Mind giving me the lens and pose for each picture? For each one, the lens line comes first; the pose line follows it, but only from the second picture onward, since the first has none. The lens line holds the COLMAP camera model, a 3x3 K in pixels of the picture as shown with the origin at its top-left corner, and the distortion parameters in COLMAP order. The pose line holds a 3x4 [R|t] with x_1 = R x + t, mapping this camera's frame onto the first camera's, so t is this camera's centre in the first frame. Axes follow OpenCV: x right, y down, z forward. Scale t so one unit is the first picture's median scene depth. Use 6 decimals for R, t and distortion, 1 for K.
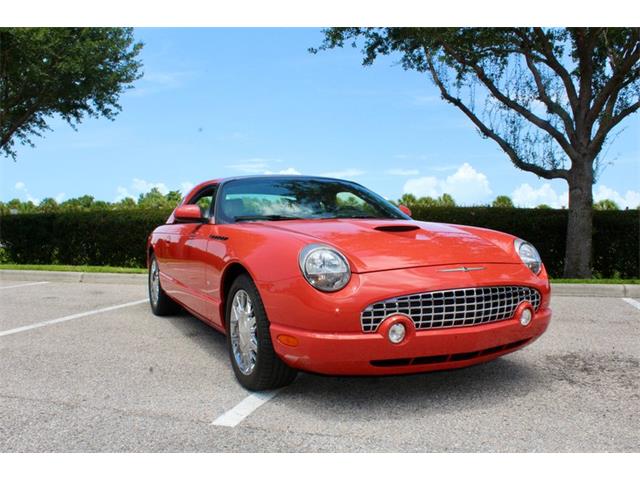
lens RADIAL K [[575.2, 0, 320.0], [0, 575.2, 240.0], [0, 0, 1]] dist [-0.170467, 0.188137]
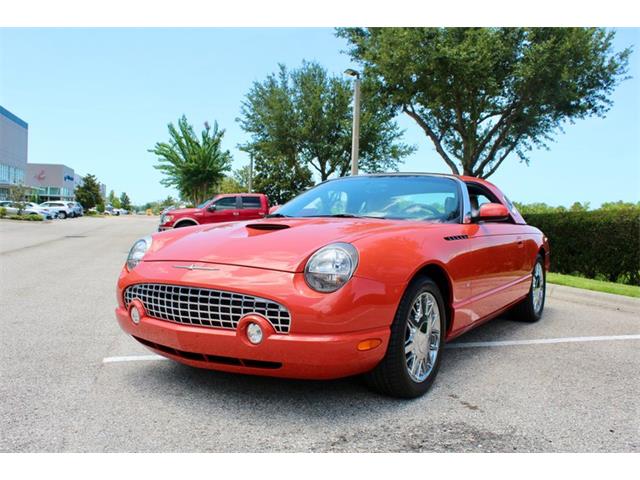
lens RADIAL K [[575.2, 0, 320.0], [0, 575.2, 240.0], [0, 0, 1]] dist [-0.170467, 0.188137]
pose [[0.505059, 0.042276, -0.862049, 0.314845], [-0.046123, 0.998694, 0.021955, -0.006980], [0.861851, 0.028672, 0.506350, 0.179054]]
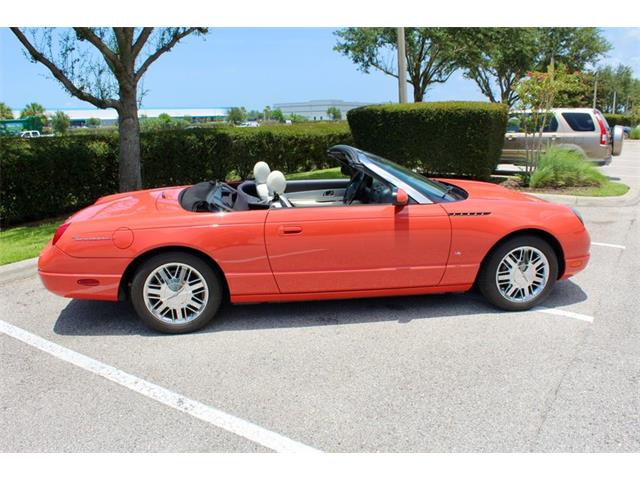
lens RADIAL K [[561.1, 0, 321.5], [0, 561.1, 248.9], [0, 0, 1]] dist [-0.172329, 0.168572]
pose [[0.304828, -0.233086, 0.923445, -0.457949], [0.043407, 0.971983, 0.231009, -0.072733], [-0.951418, -0.030334, 0.306405, 0.308932]]
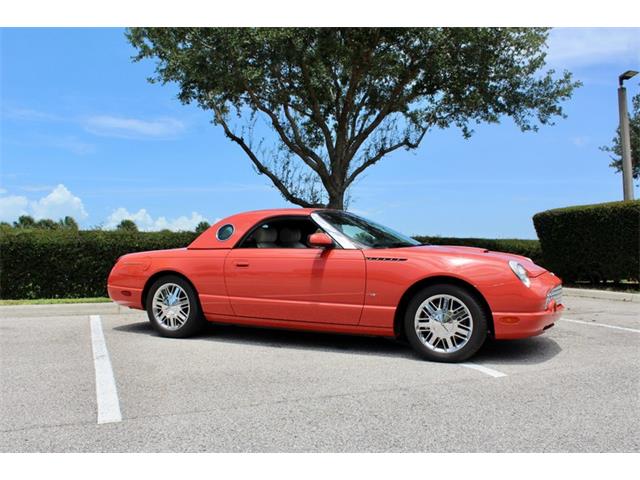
lens RADIAL K [[575.2, 0, 320.0], [0, 575.2, 240.0], [0, 0, 1]] dist [-0.170467, 0.188137]
pose [[0.775457, 0.008242, 0.631347, -0.374229], [0.018476, 0.999190, -0.035738, -0.001392], [-0.631131, 0.039378, 0.774676, 0.021396]]
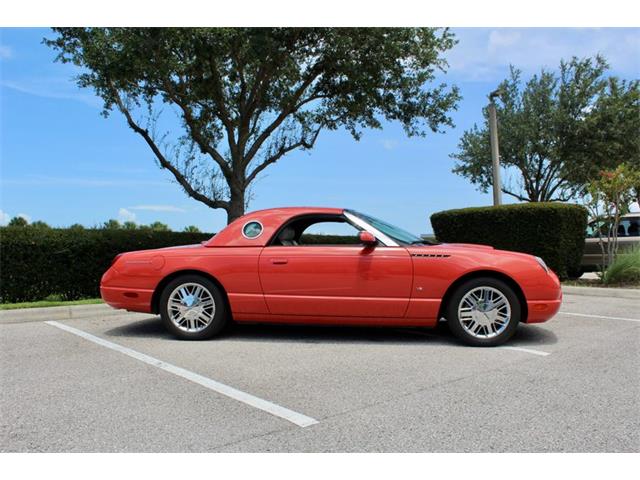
lens RADIAL K [[575.2, 0, 320.0], [0, 575.2, 240.0], [0, 0, 1]] dist [-0.170467, 0.188137]
pose [[0.541197, 0.006382, 0.840872, -0.508144], [0.025662, 0.999380, -0.024101, -0.005398], [-0.840504, 0.034621, 0.540698, 0.149675]]
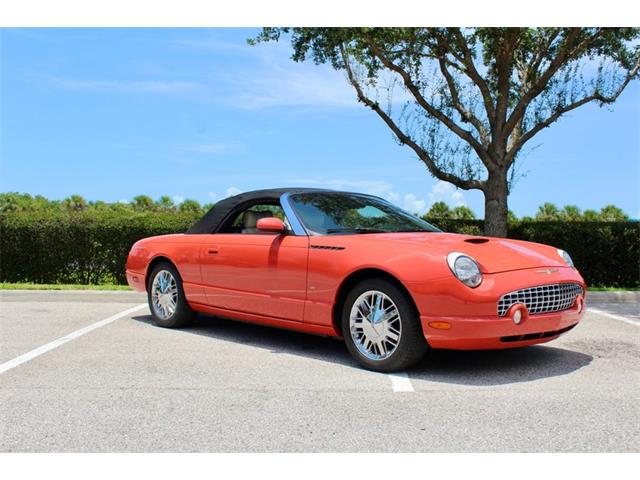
lens RADIAL K [[716.9, 0, 322.2], [0, 716.9, 249.2], [0, 0, 1]] dist [-0.099695, 0.049413]
pose [[0.956920, 0.001302, 0.290349, -0.199349], [0.000096, 0.999988, -0.004798, 0.001873], [-0.290352, 0.004619, 0.956909, -0.125269]]
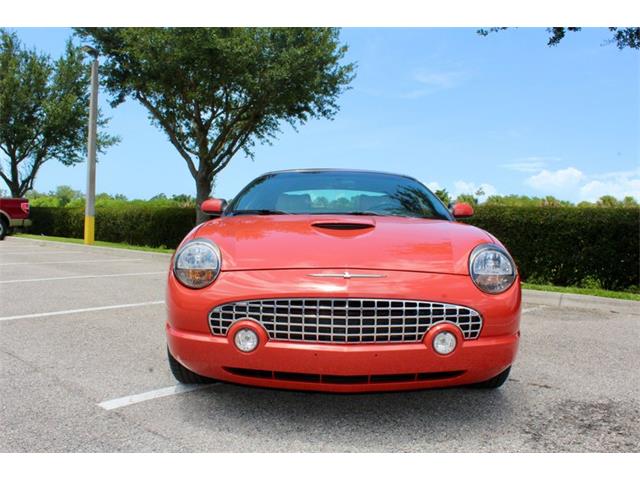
lens RADIAL K [[575.2, 0, 320.0], [0, 575.2, 240.0], [0, 0, 1]] dist [-0.170467, 0.188137]
pose [[0.892104, 0.039804, -0.450073, 0.154117], [-0.039207, 0.999174, 0.010652, -0.002012], [0.450125, 0.008144, 0.892928, 0.060914]]
